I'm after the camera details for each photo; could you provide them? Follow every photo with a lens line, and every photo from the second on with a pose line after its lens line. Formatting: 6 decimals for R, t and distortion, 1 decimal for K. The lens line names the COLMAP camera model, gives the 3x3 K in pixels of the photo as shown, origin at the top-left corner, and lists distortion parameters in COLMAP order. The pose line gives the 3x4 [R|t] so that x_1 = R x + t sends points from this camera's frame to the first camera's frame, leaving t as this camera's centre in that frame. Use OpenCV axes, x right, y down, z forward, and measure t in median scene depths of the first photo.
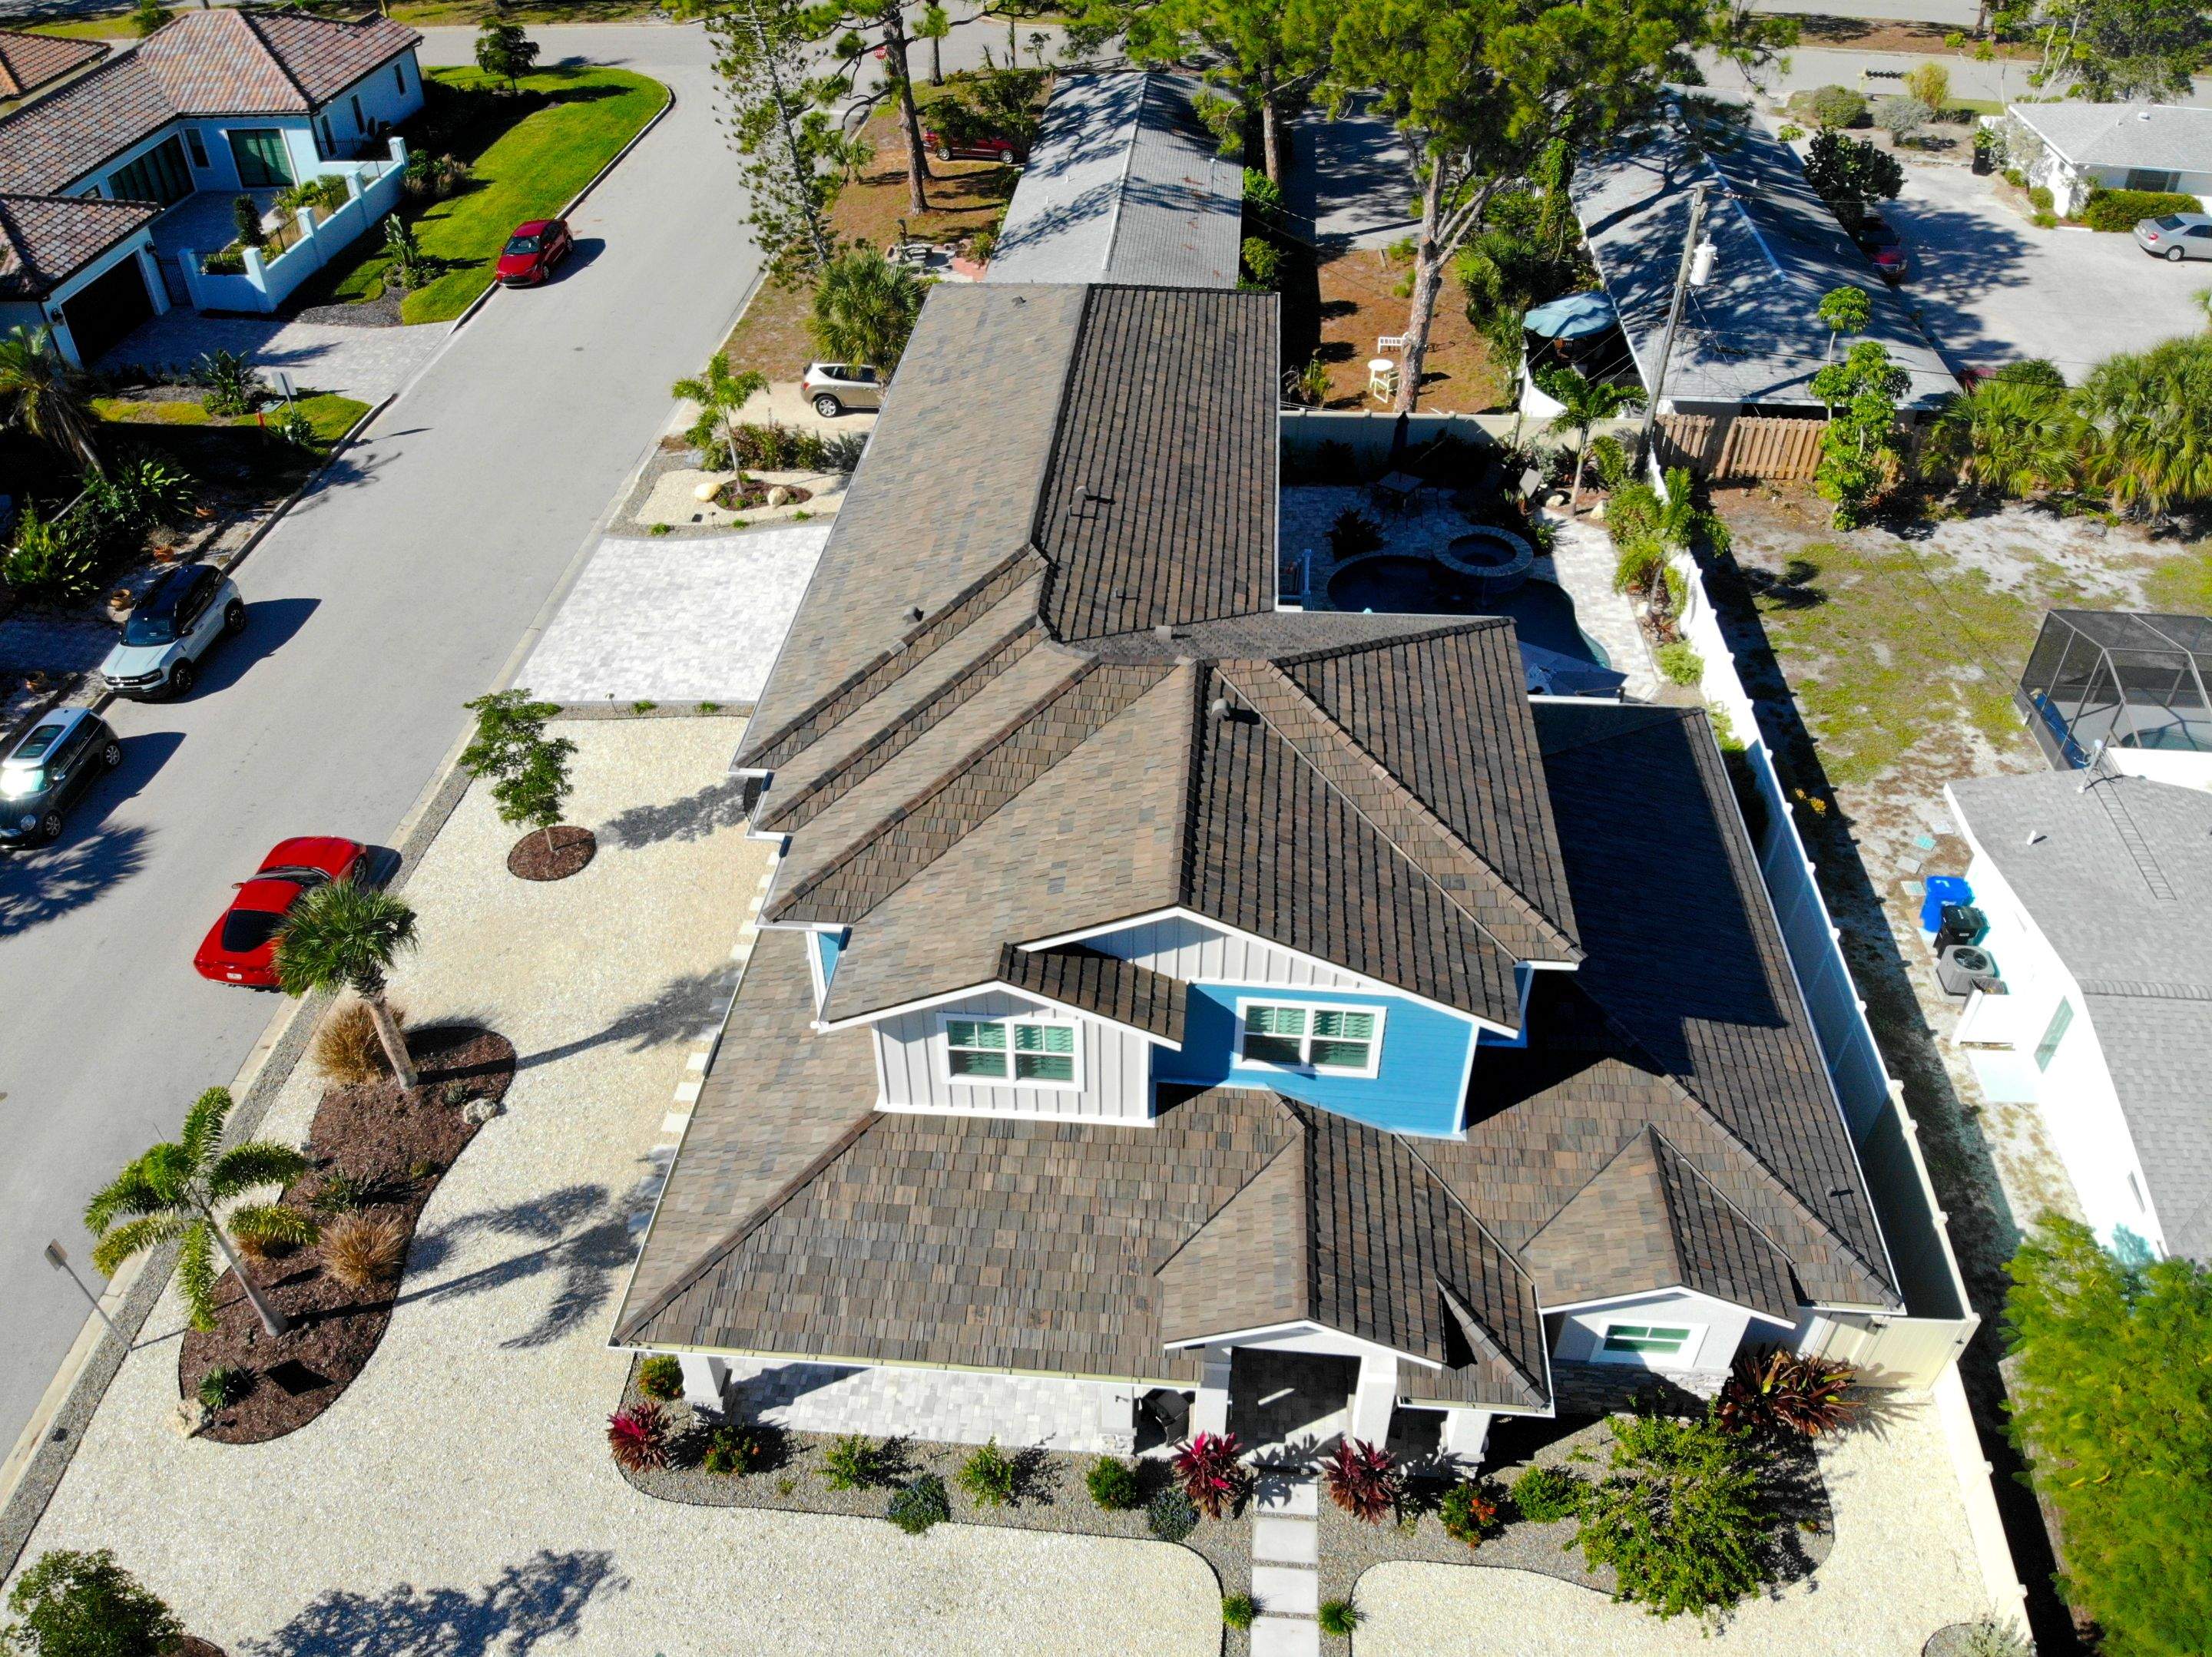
lens RADIAL K [[1620.1, 0, 1106.0], [0, 1620.1, 828.5], [0, 0, 1]] dist [0.071220, -0.176279]
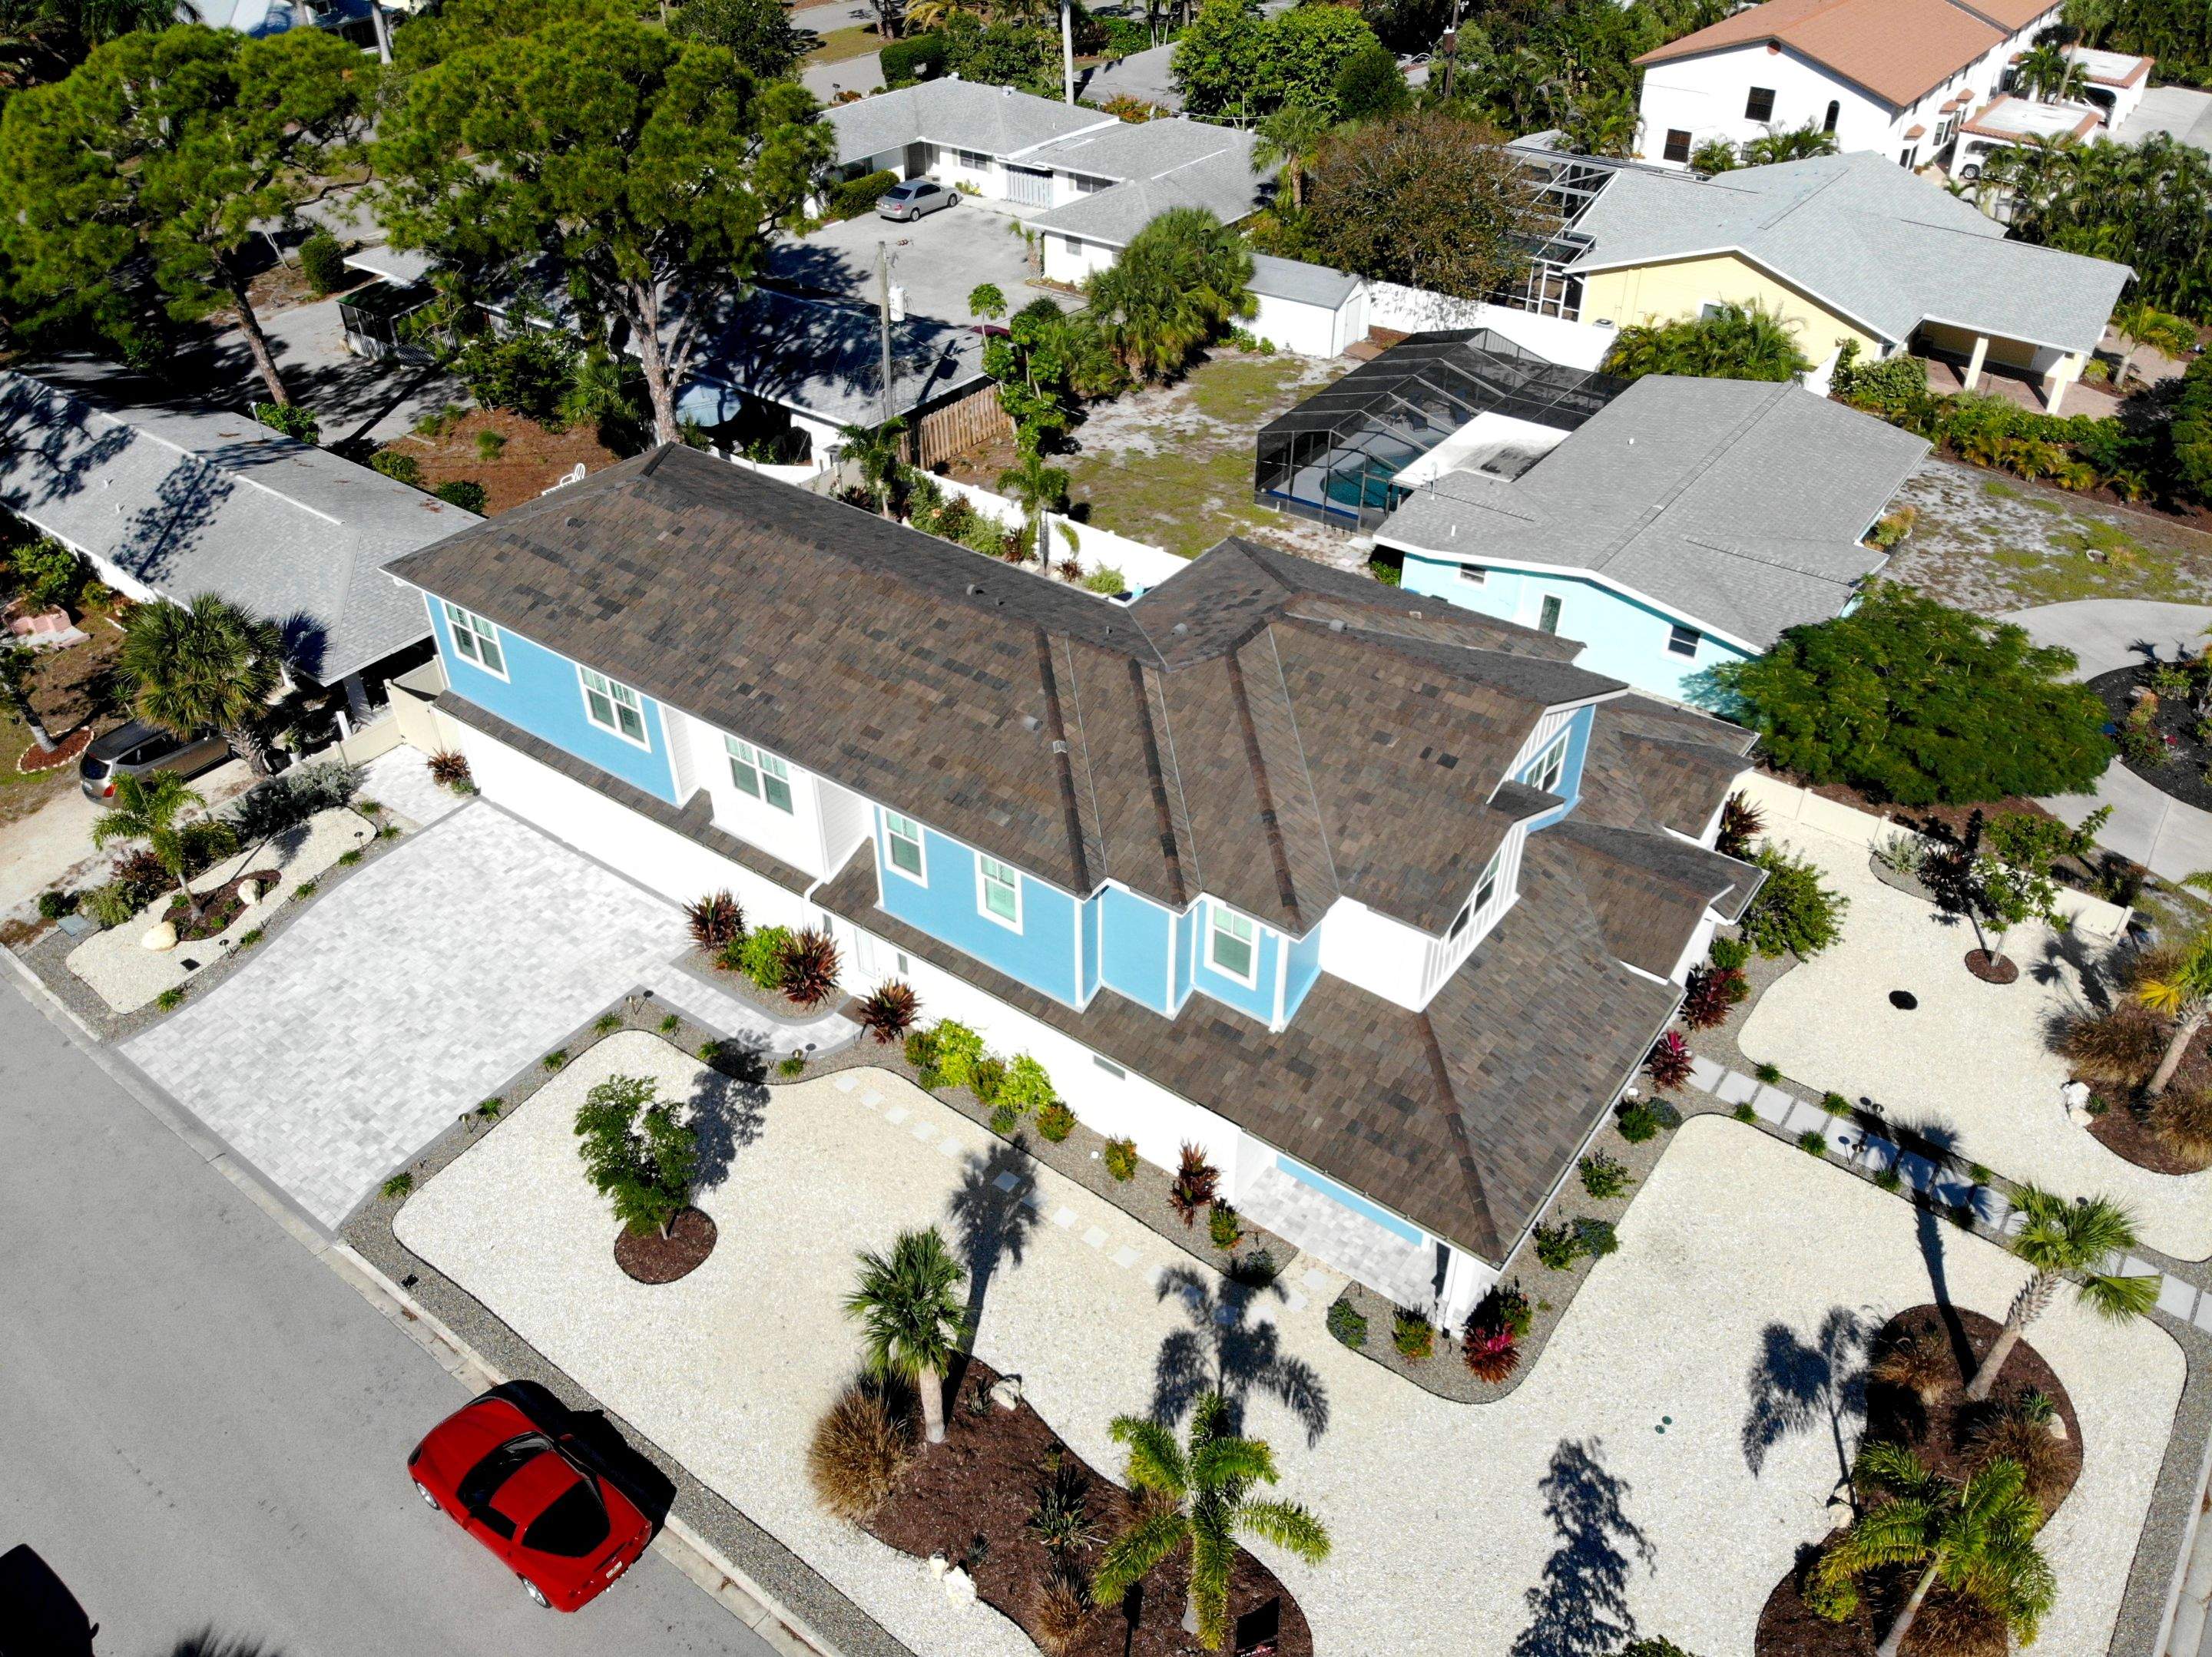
lens RADIAL K [[1603.3, 0, 1106.0], [0, 1603.3, 828.5], [0, 0, 1]] dist [0.091012, -0.186461]
pose [[0.516373, -0.509447, 0.688347, -0.907180], [0.548648, 0.813978, 0.190851, -0.266406], [-0.657528, 0.279110, 0.699824, 0.240752]]
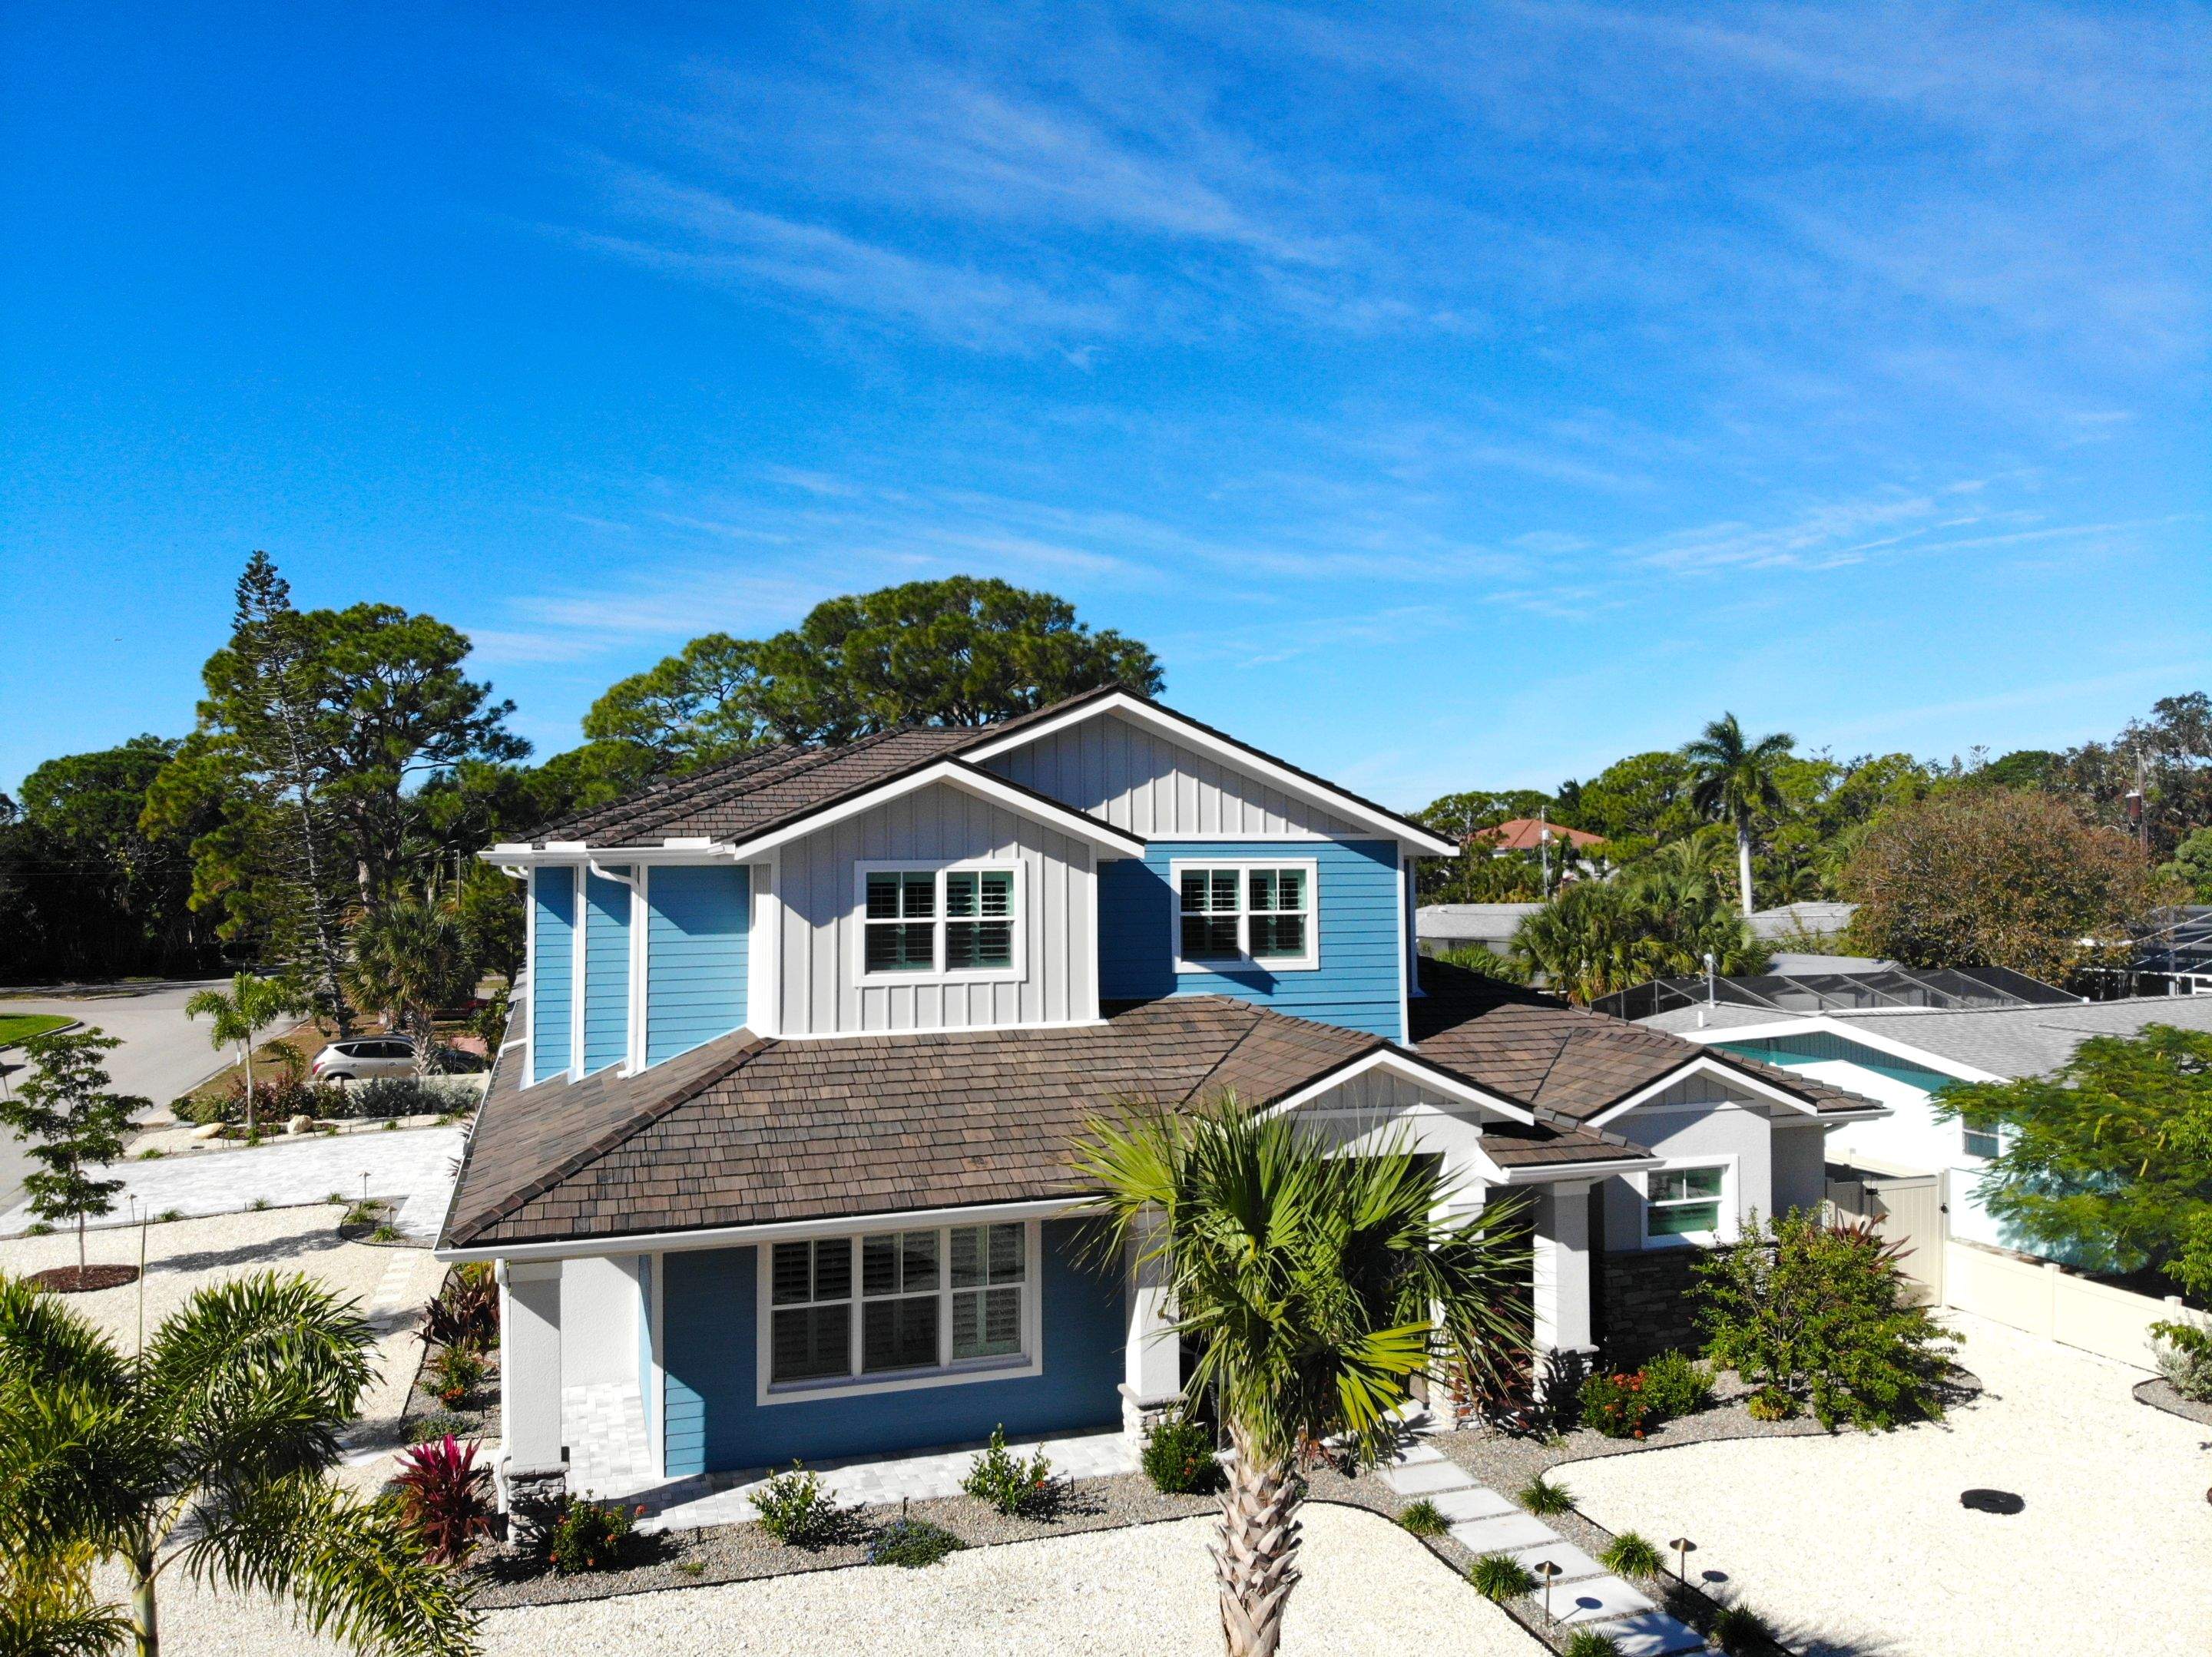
lens RADIAL K [[1634.8, 0, 1103.7], [0, 1634.8, 788.2], [0, 0, 1]] dist [0.063484, -0.203879]
pose [[0.917389, 0.020693, 0.397454, -0.272235], [0.255642, 0.734757, -0.628315, 0.545635], [-0.305034, 0.678015, 0.668767, 0.308164]]
